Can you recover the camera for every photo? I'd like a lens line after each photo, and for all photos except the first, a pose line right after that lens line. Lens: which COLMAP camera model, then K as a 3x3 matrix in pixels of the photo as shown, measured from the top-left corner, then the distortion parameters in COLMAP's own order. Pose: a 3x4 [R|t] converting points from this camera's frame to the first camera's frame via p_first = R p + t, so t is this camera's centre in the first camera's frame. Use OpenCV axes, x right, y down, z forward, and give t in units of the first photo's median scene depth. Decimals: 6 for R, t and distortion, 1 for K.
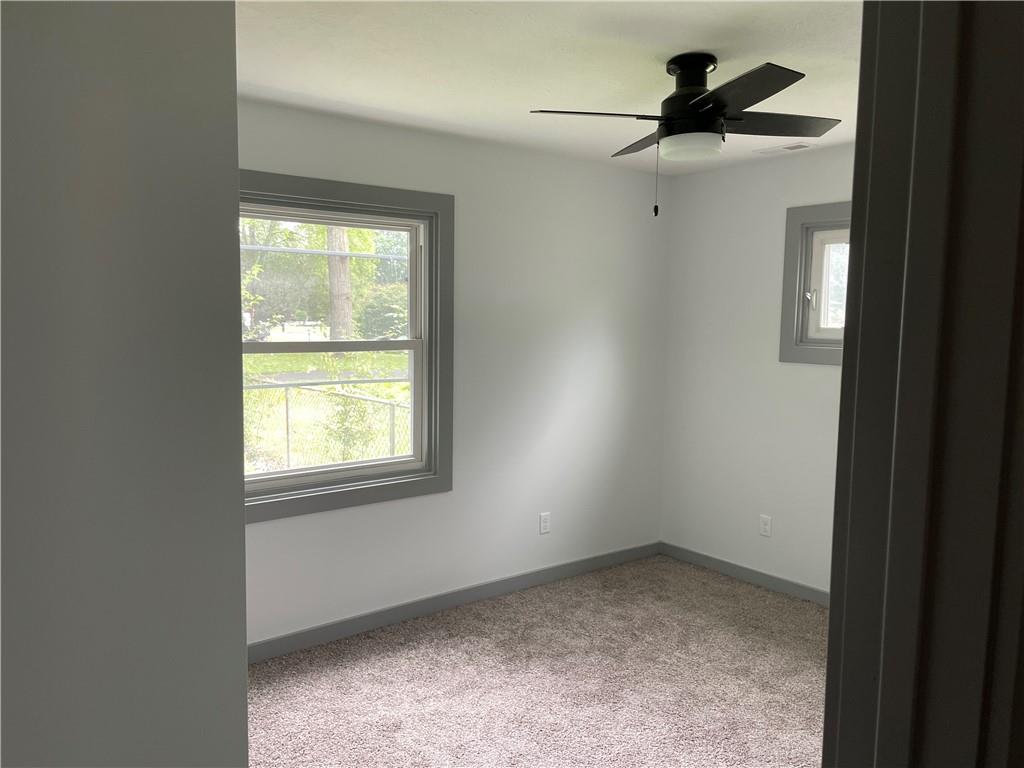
lens RADIAL K [[785.9, 0, 509.2], [0, 785.9, 397.7], [0, 0, 1]] dist [0.055105, -0.076783]
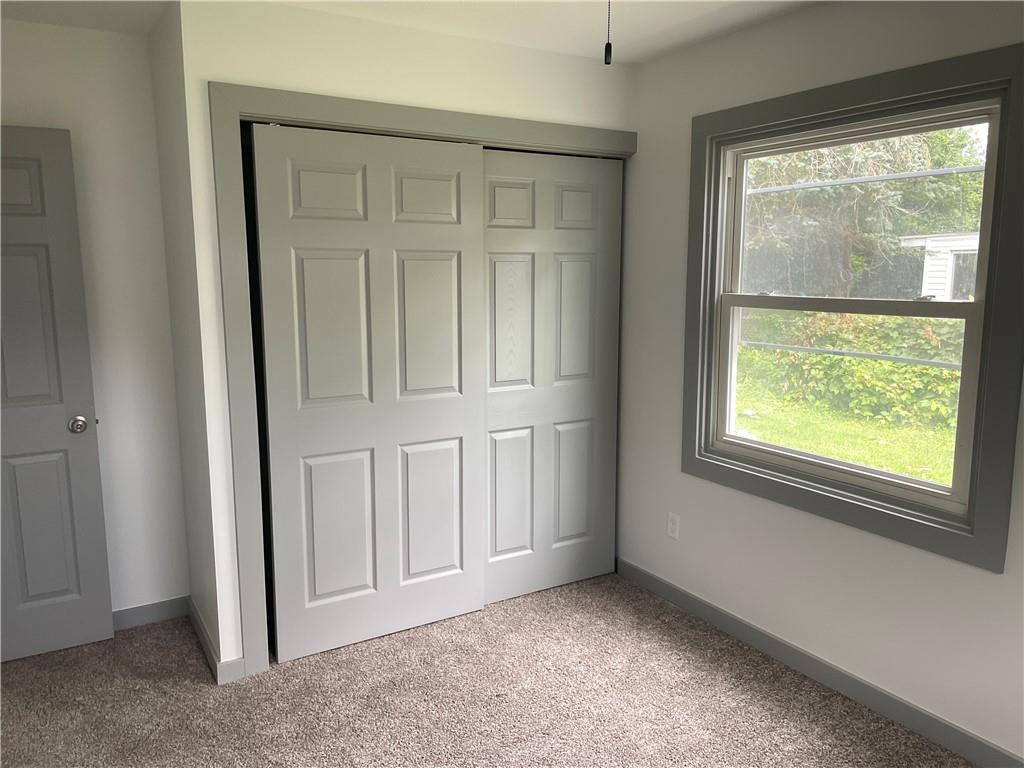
lens RADIAL K [[780.7, 0, 512.3], [0, 780.7, 357.7], [0, 0, 1]] dist [-0.005479, -0.002097]
pose [[-0.117085, 0.100699, -0.988004, 0.522211], [-0.102390, 0.988321, 0.112865, -0.063866], [0.987830, 0.114376, -0.105407, 0.730493]]
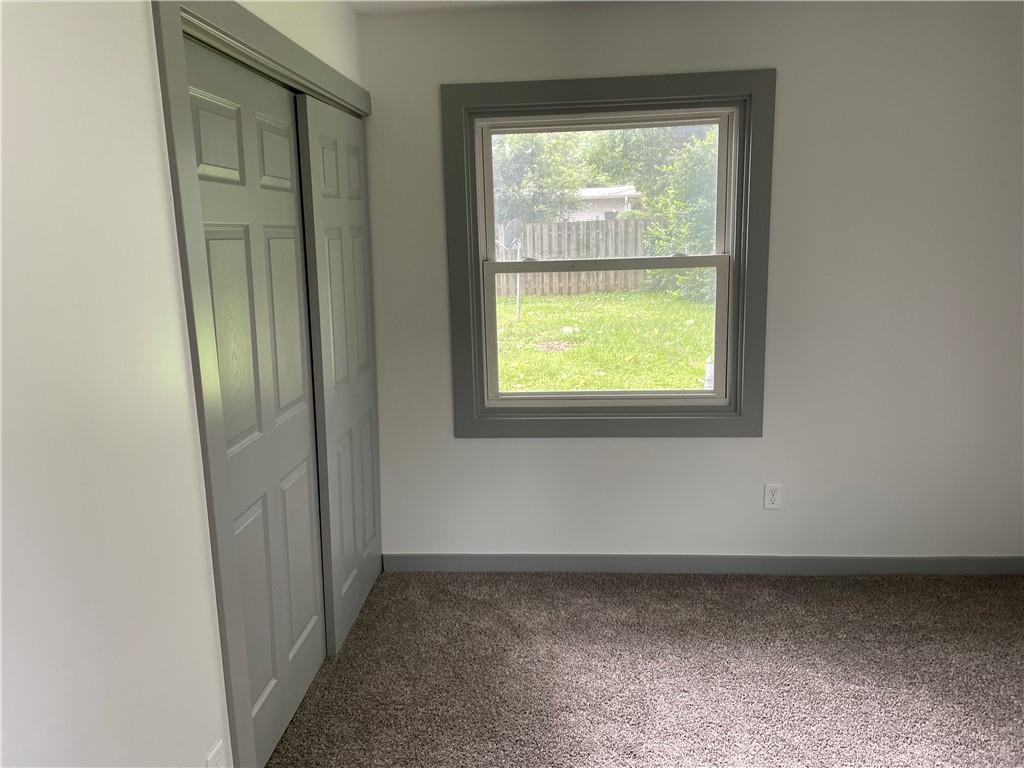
lens RADIAL K [[785.9, 0, 509.2], [0, 785.9, 397.7], [0, 0, 1]] dist [0.055105, -0.076783]
pose [[0.733057, 0.109444, -0.671304, 0.303732], [-0.032063, 0.991433, 0.126623, -0.022070], [0.679411, -0.071298, 0.730286, 0.217388]]
